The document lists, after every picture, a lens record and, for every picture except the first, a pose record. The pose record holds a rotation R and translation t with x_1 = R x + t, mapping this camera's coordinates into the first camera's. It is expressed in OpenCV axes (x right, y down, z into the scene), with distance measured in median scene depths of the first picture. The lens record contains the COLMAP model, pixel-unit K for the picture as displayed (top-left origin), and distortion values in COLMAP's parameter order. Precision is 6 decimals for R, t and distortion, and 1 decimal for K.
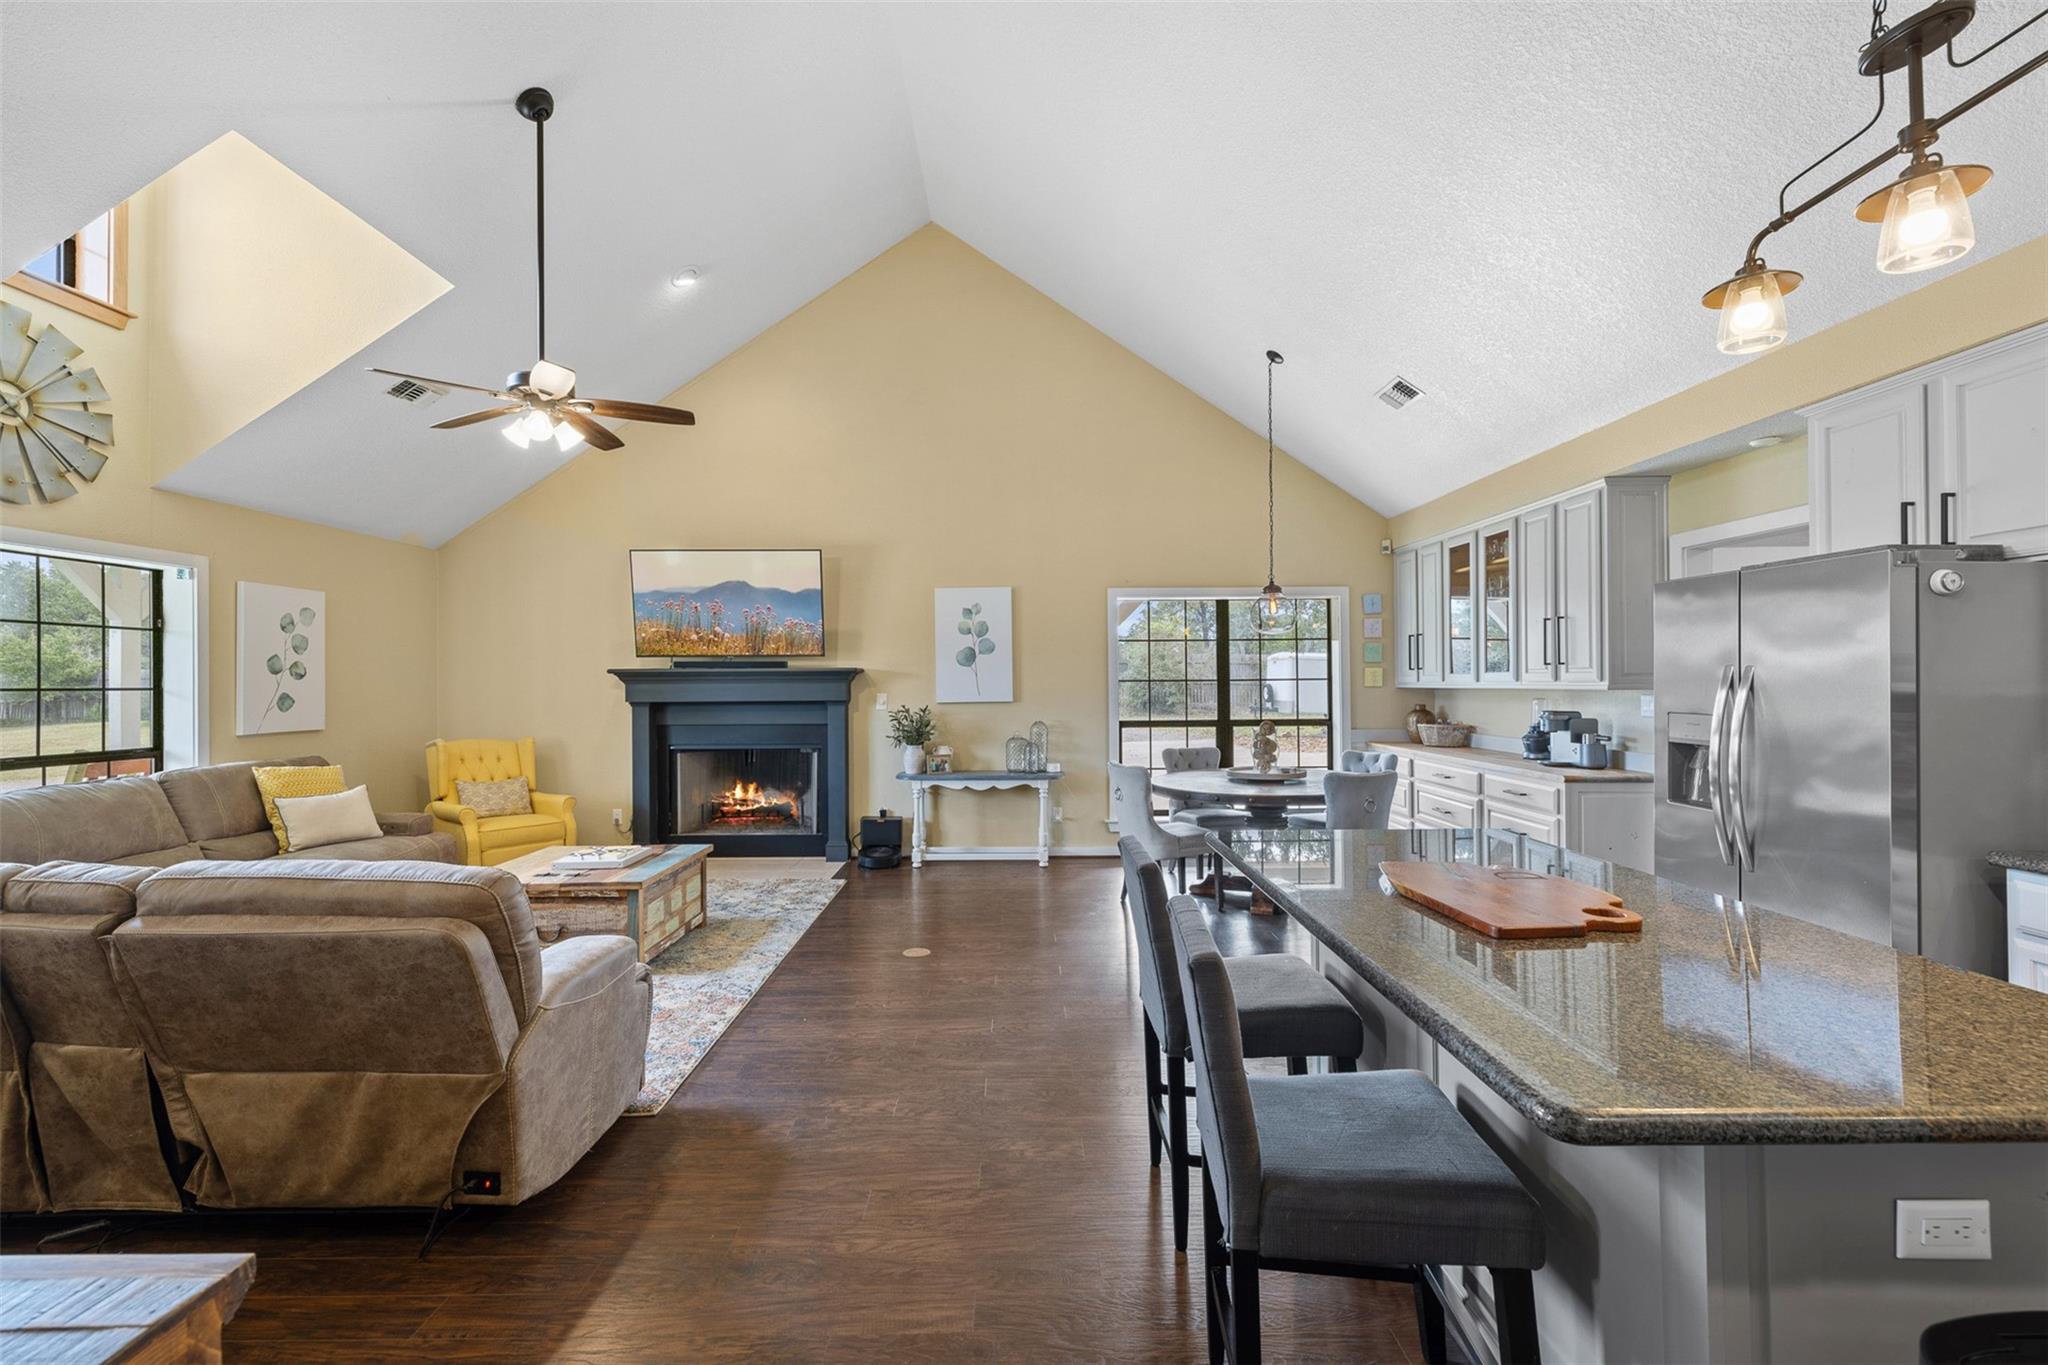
lens RADIAL K [[872.1, 0, 1024.0], [0, 872.1, 682.5], [0, 0, 1]] dist [-0.000567, -0.000144]
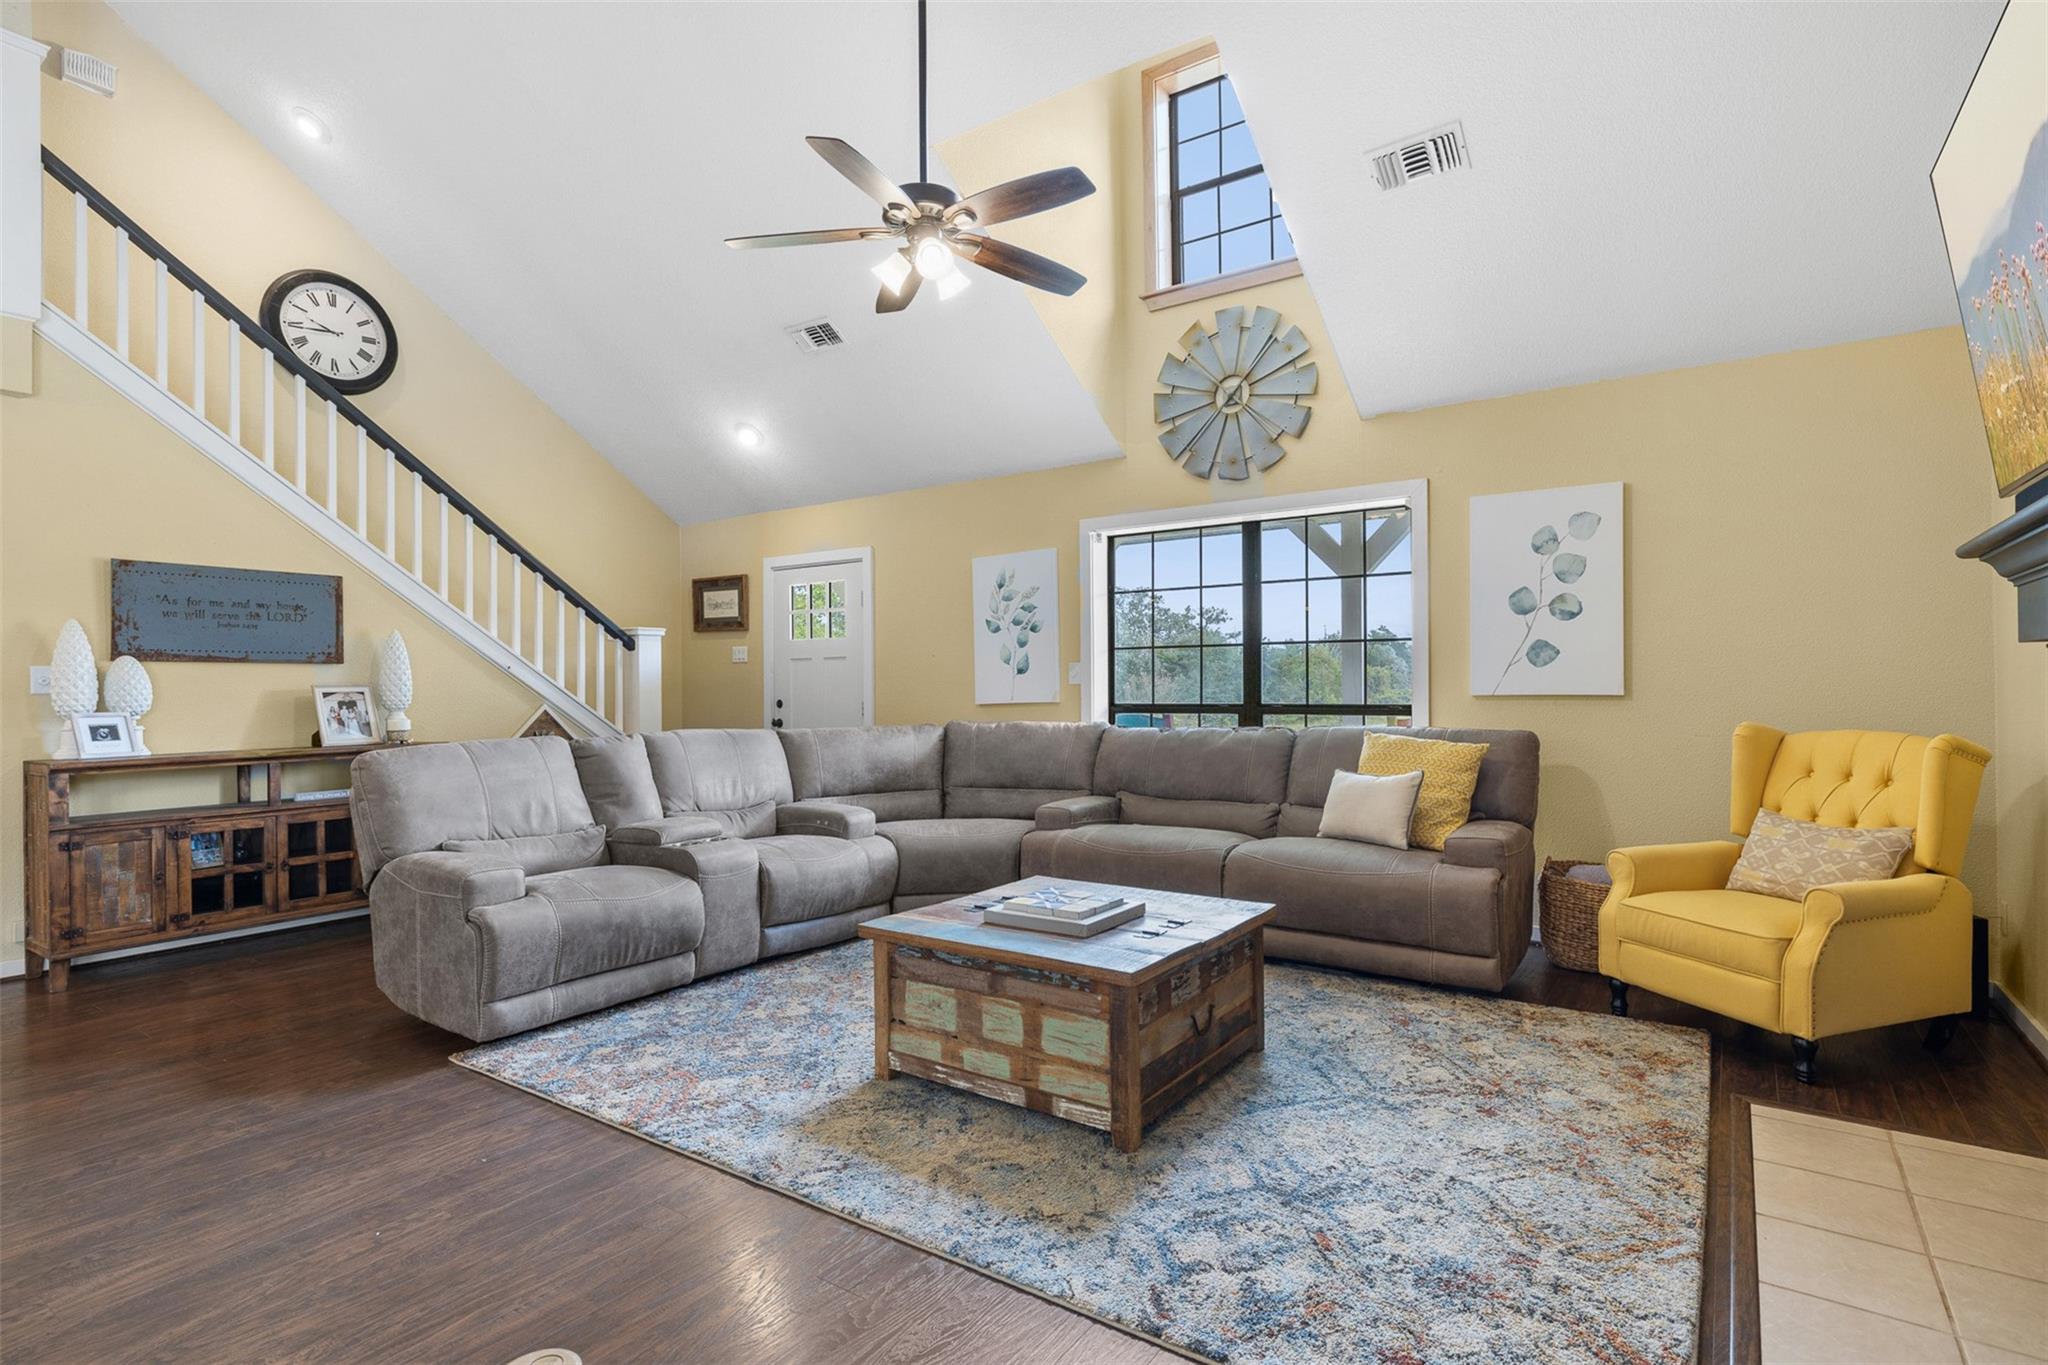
lens RADIAL K [[1013.9, 0, 1024.0], [0, 1013.9, 682.5], [0, 0, 1]] dist [0.000752, -0.000101]
pose [[-0.580932, 0.009235, -0.813899, 0.062967], [0.012230, 0.999922, 0.002617, 0.037571], [0.813860, -0.008434, -0.581000, 1.087829]]
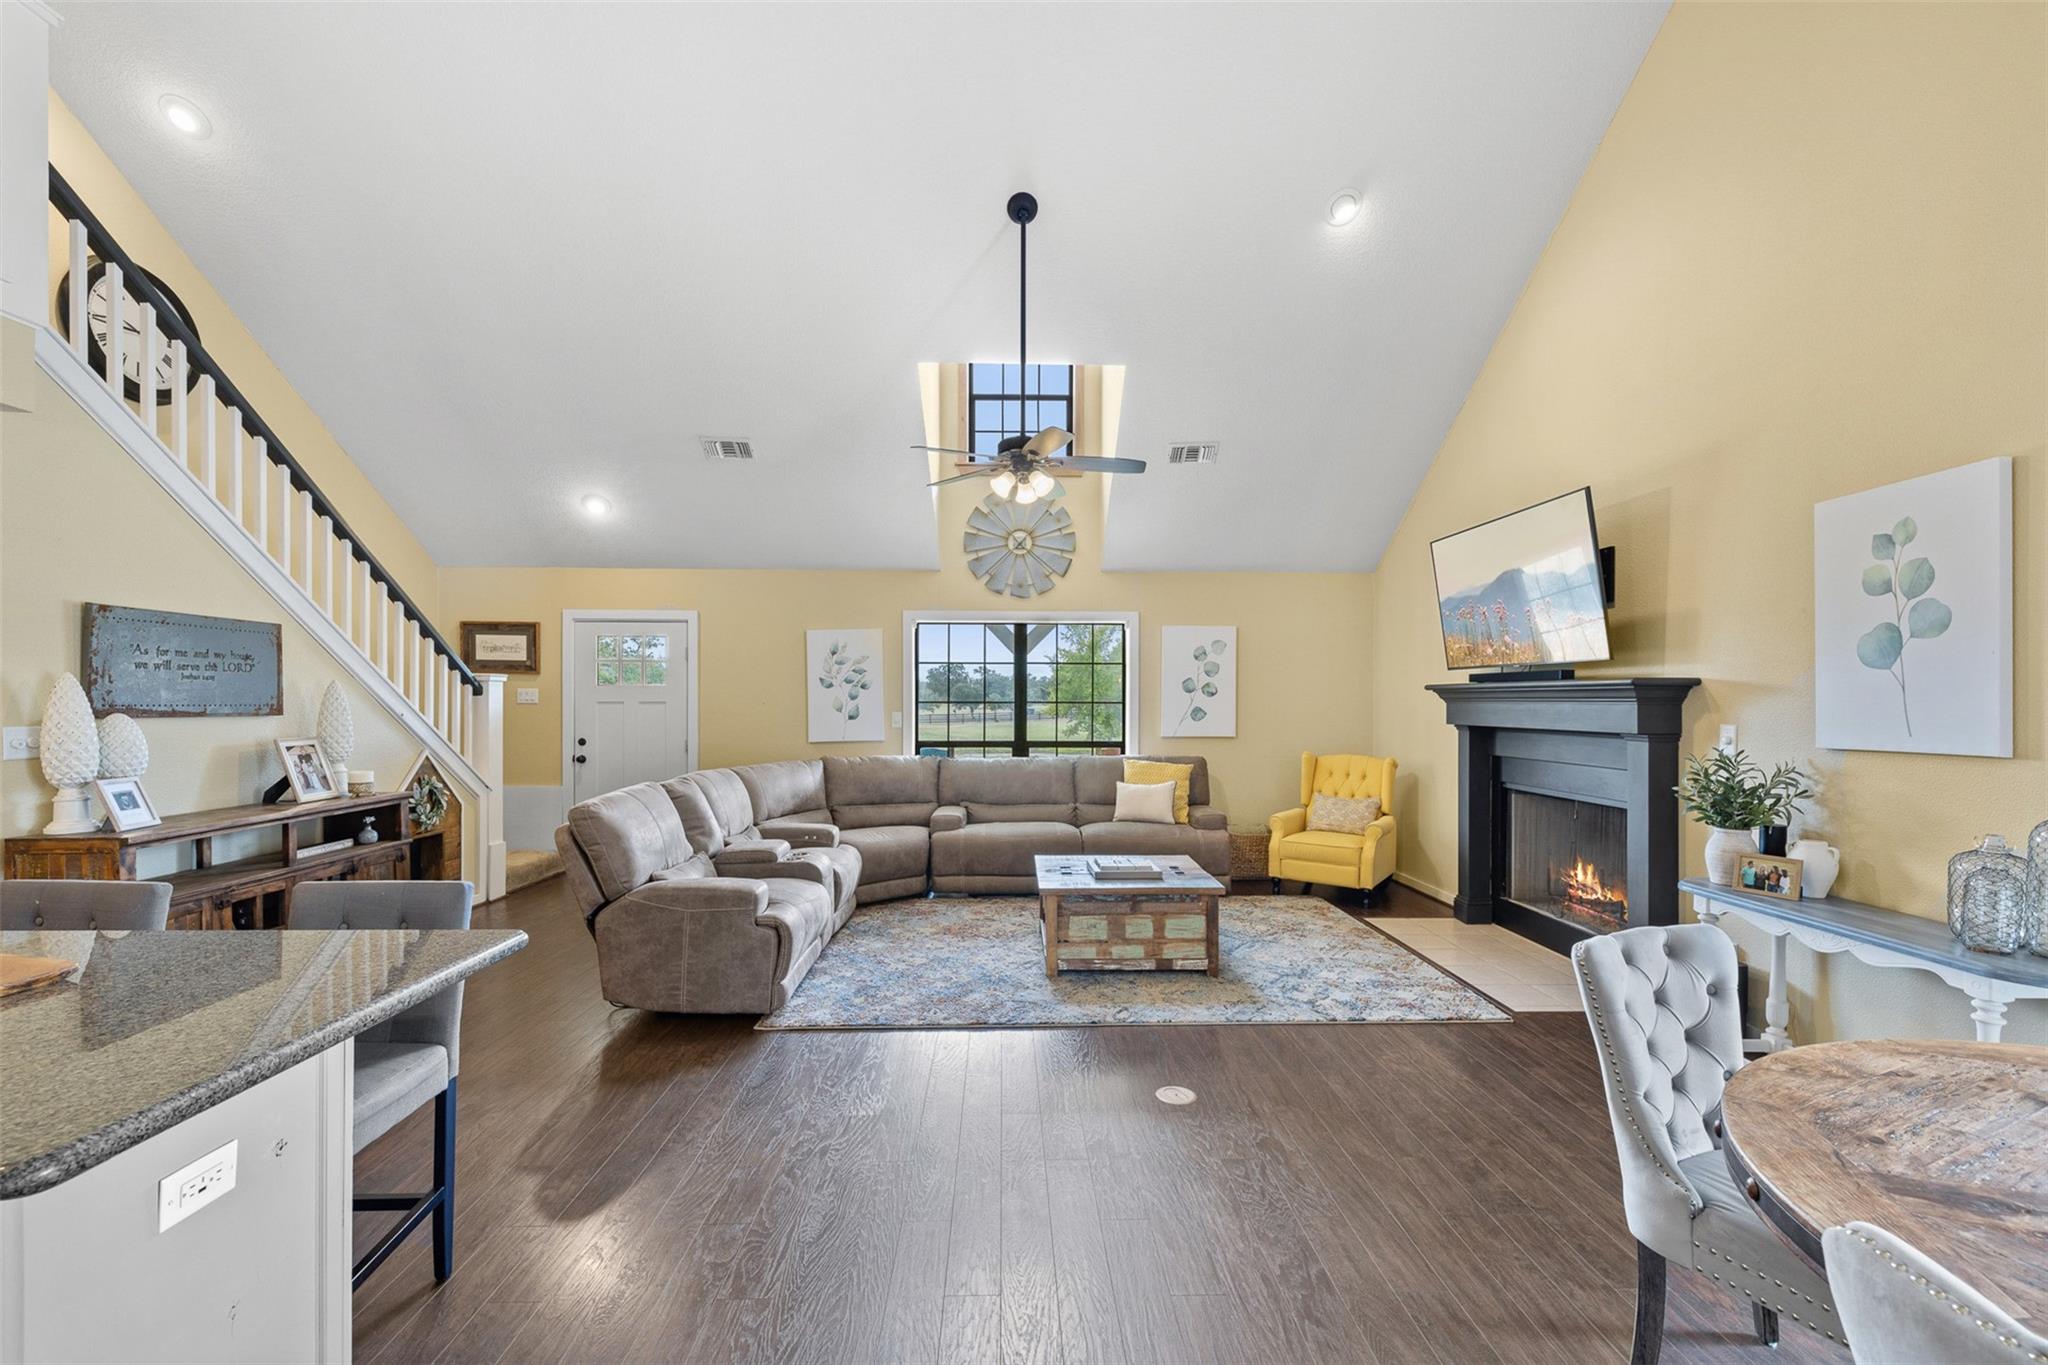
lens RADIAL K [[874.6, 0, 1022.4], [0, 874.6, 706.5], [0, 0, 1]] dist [0.002006, 0.000456]
pose [[0.016291, 0.012391, -0.999791, 0.443476], [-0.003547, 0.999918, 0.012335, -0.003885], [0.999861, 0.003345, 0.016334, 0.684647]]
